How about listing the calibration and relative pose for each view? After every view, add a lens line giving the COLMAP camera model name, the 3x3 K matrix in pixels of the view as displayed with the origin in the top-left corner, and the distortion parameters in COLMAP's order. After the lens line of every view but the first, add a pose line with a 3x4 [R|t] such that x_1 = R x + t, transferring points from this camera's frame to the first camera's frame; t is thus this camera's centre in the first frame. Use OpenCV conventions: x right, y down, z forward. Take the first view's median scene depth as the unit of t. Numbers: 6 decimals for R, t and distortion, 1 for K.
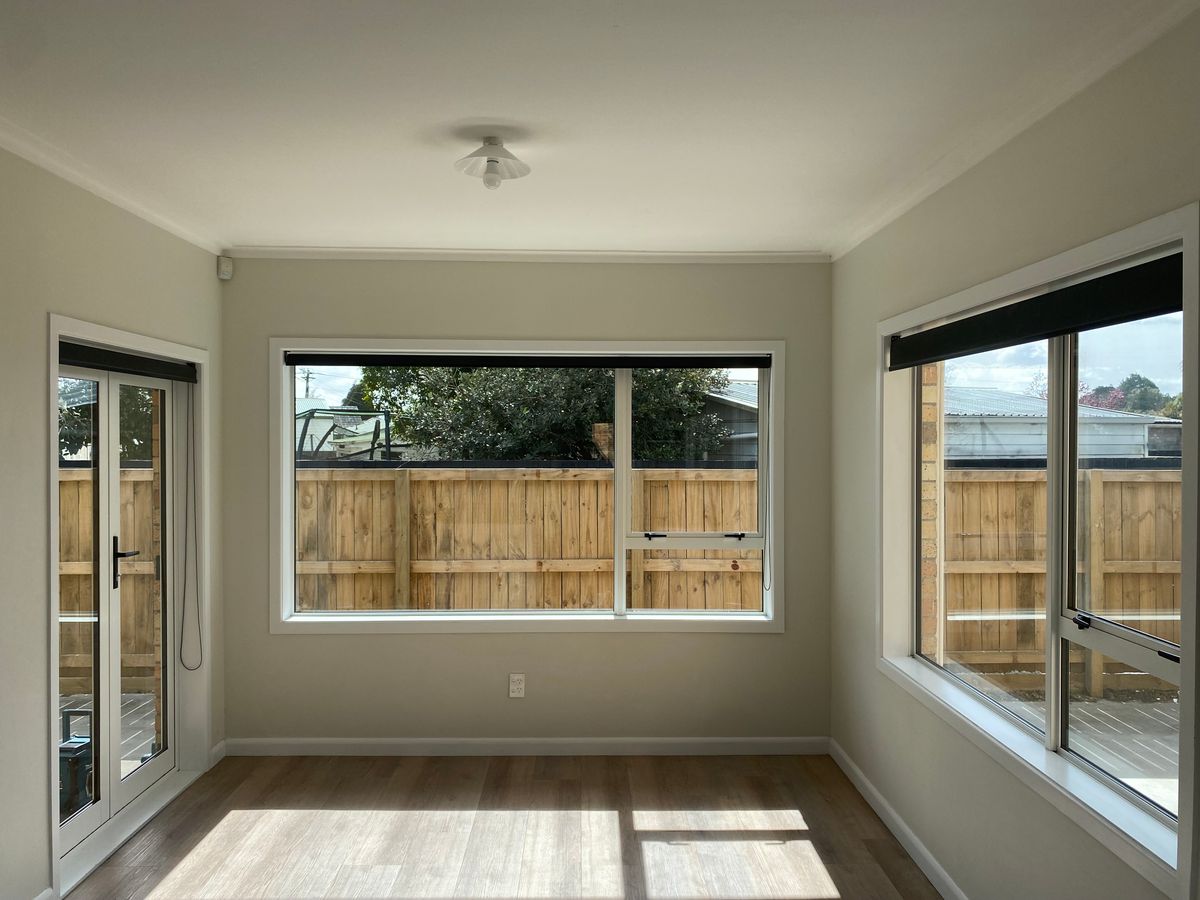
lens RADIAL K [[904.1, 0, 593.3], [0, 904.1, 446.9], [0, 0, 1]] dist [0.010477, -0.004656]
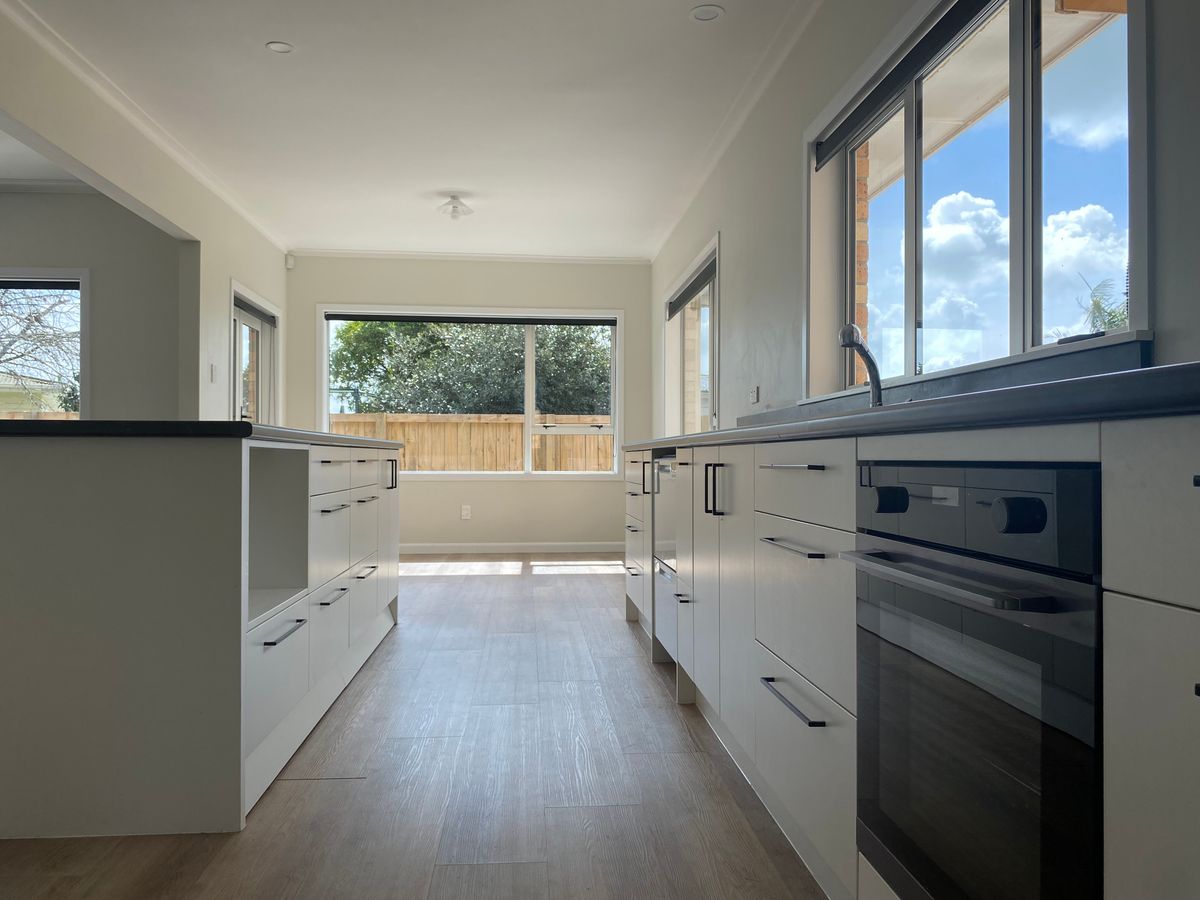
lens RADIAL K [[904.1, 0, 606.4], [0, 904.1, 453.1], [0, 0, 1]] dist [0.010477, -0.004656]
pose [[0.997120, -0.000979, 0.075830, 0.029141], [0.002050, 0.999899, -0.014054, 0.105326], [-0.075809, 0.014169, 0.997022, -0.410868]]
